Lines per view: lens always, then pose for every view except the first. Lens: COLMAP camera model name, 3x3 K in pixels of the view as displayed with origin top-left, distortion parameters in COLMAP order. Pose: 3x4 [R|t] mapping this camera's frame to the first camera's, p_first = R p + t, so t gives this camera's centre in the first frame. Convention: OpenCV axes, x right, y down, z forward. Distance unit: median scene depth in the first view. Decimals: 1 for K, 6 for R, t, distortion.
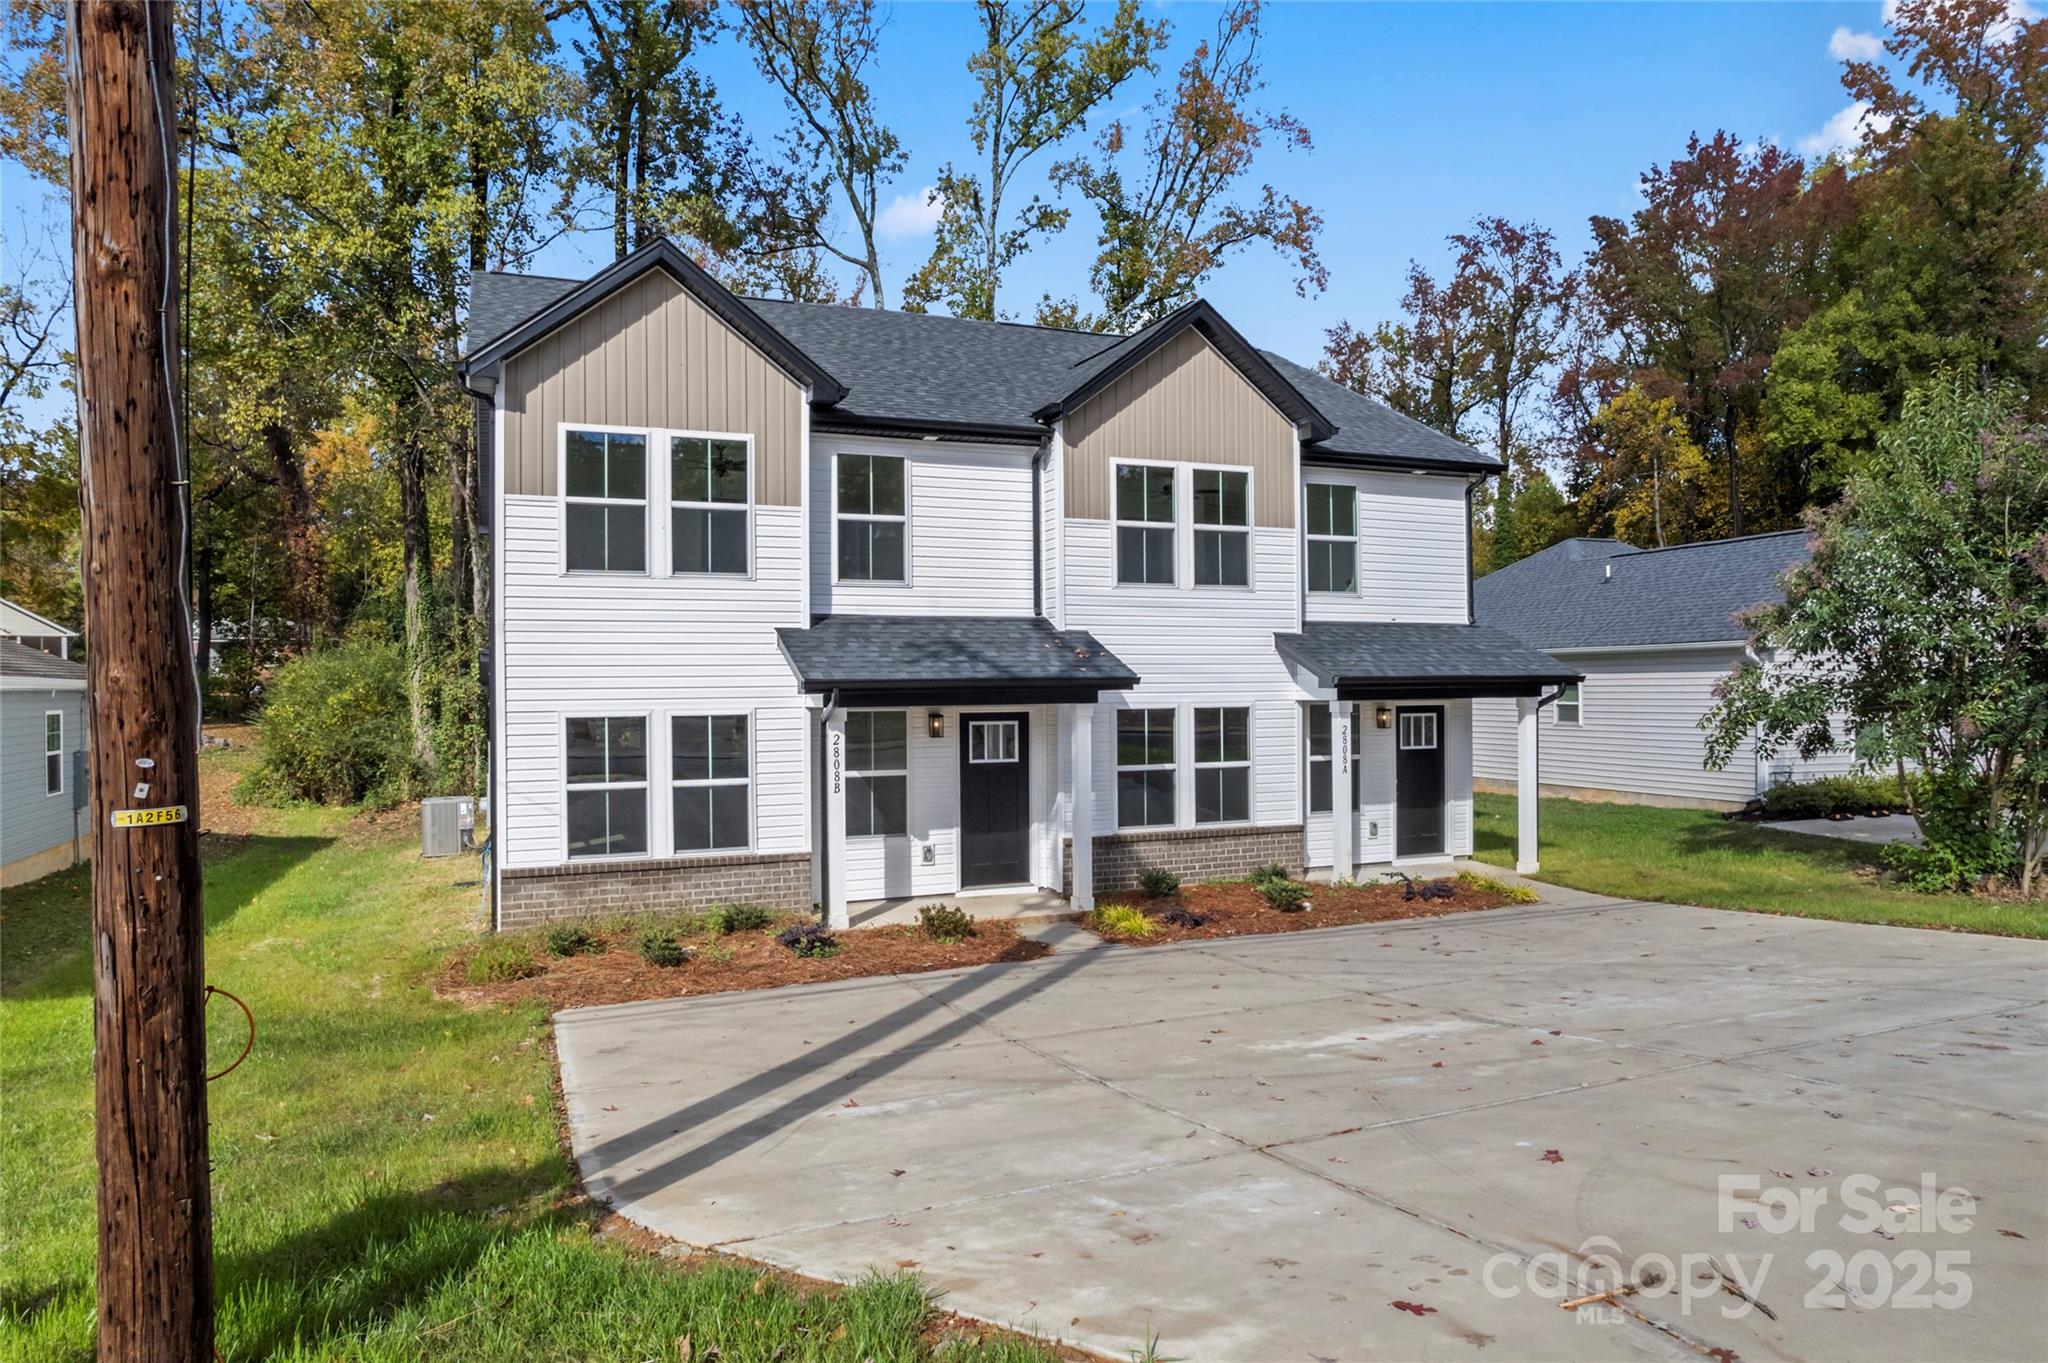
lens RADIAL K [[1347.6, 0, 1082.9], [0, 1347.6, 712.8], [0, 0, 1]] dist [-0.067128, 0.047884]
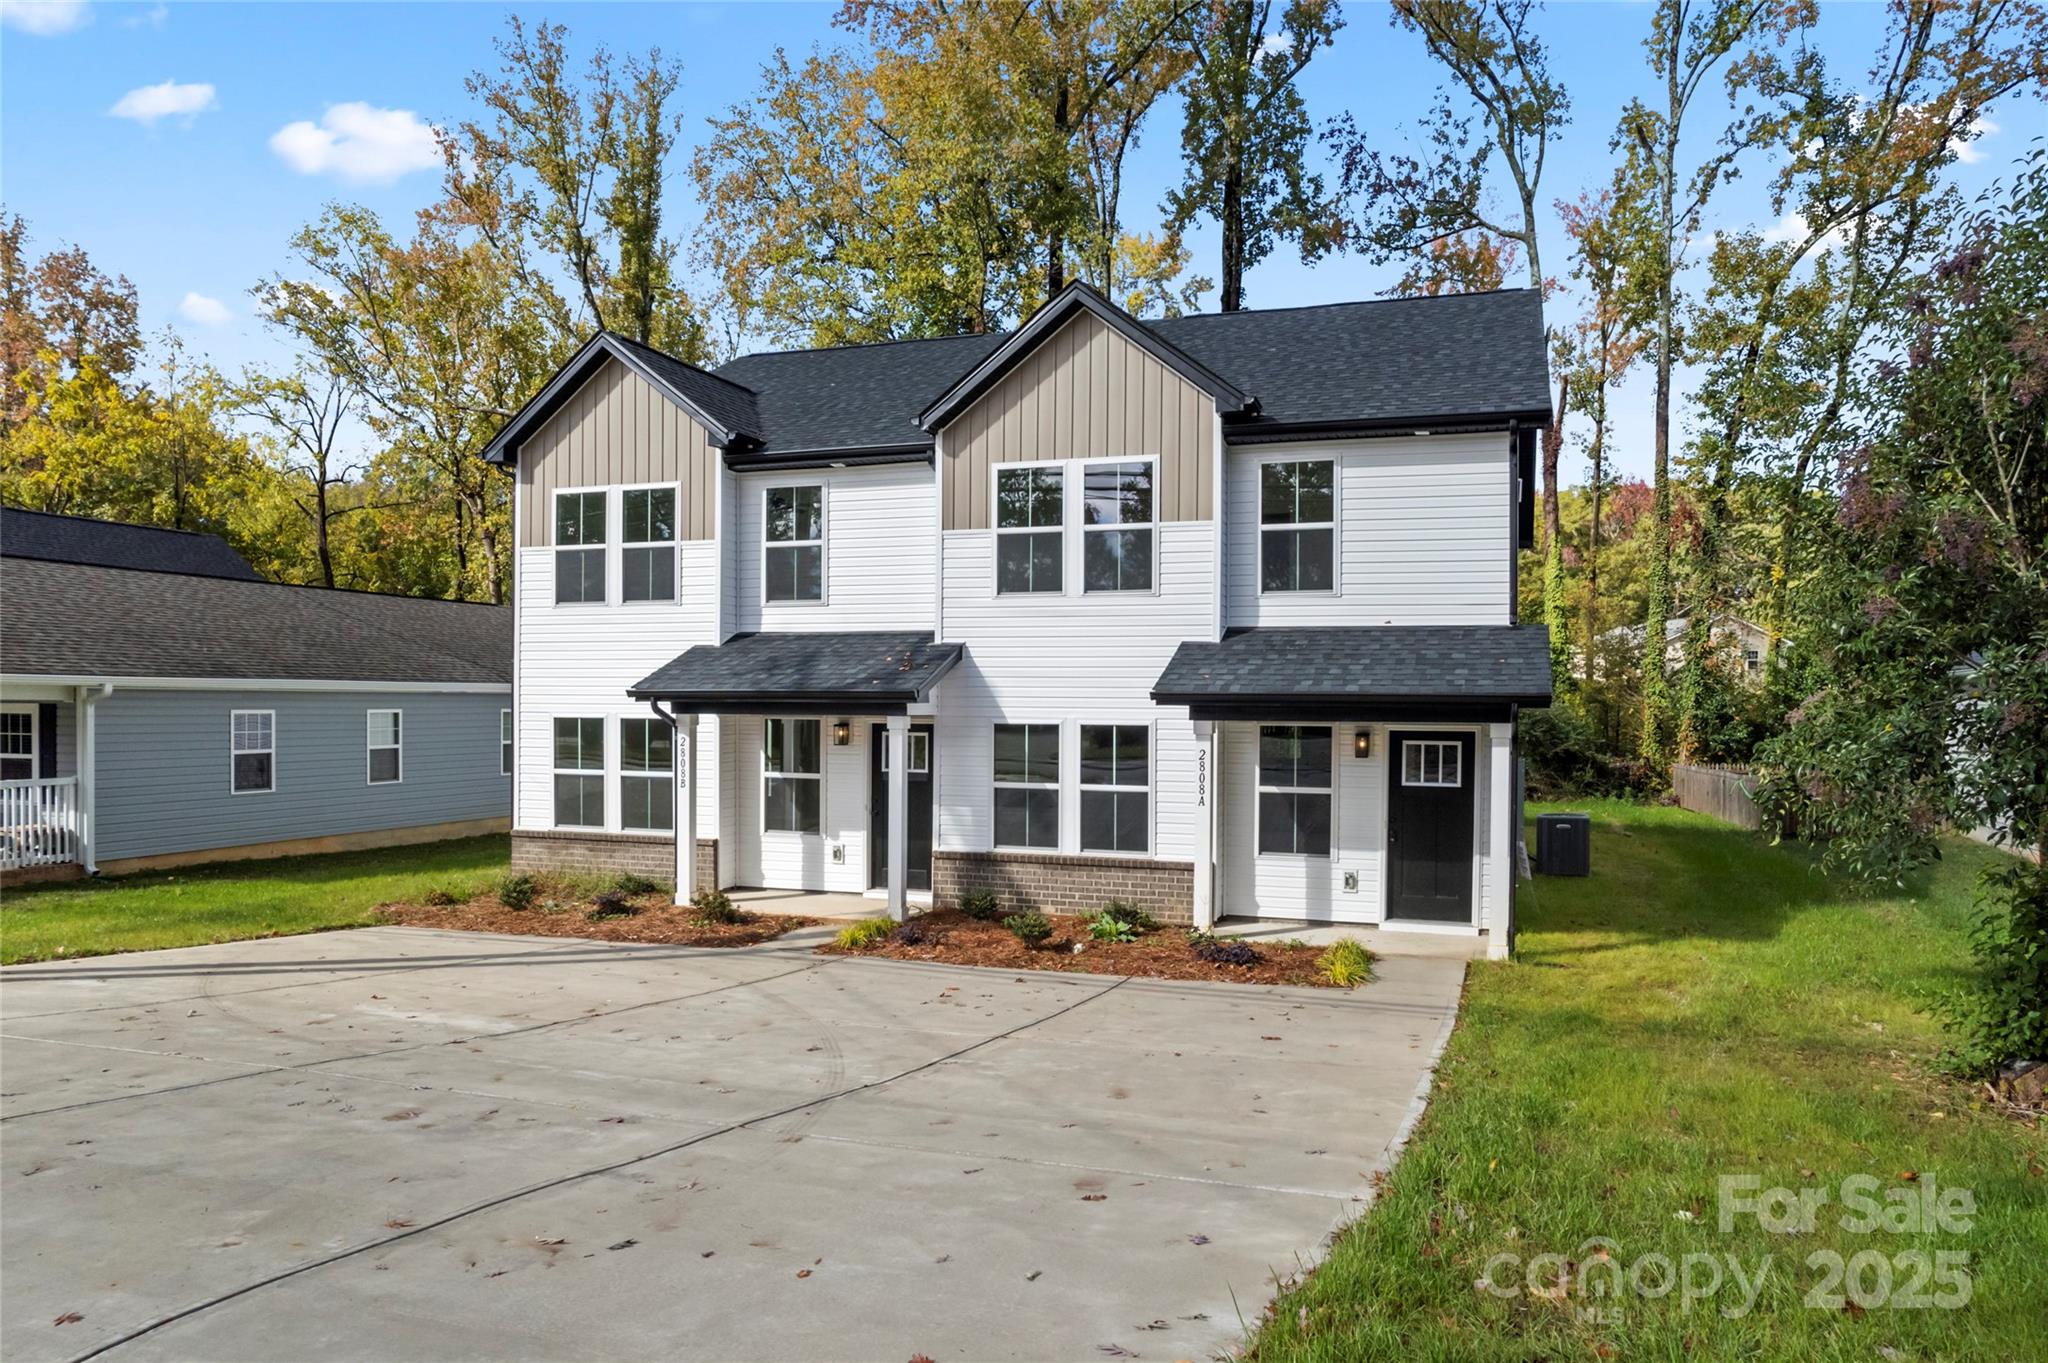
lens RADIAL K [[1405.1, 0, 1063.8], [0, 1405.1, 744.0], [0, 0, 1]] dist [-0.070333, 0.062270]
pose [[0.729802, 0.035018, -0.682762, 0.673168], [-0.027656, 0.999382, 0.021695, -0.010023], [0.683099, 0.003049, 0.730319, 0.264380]]
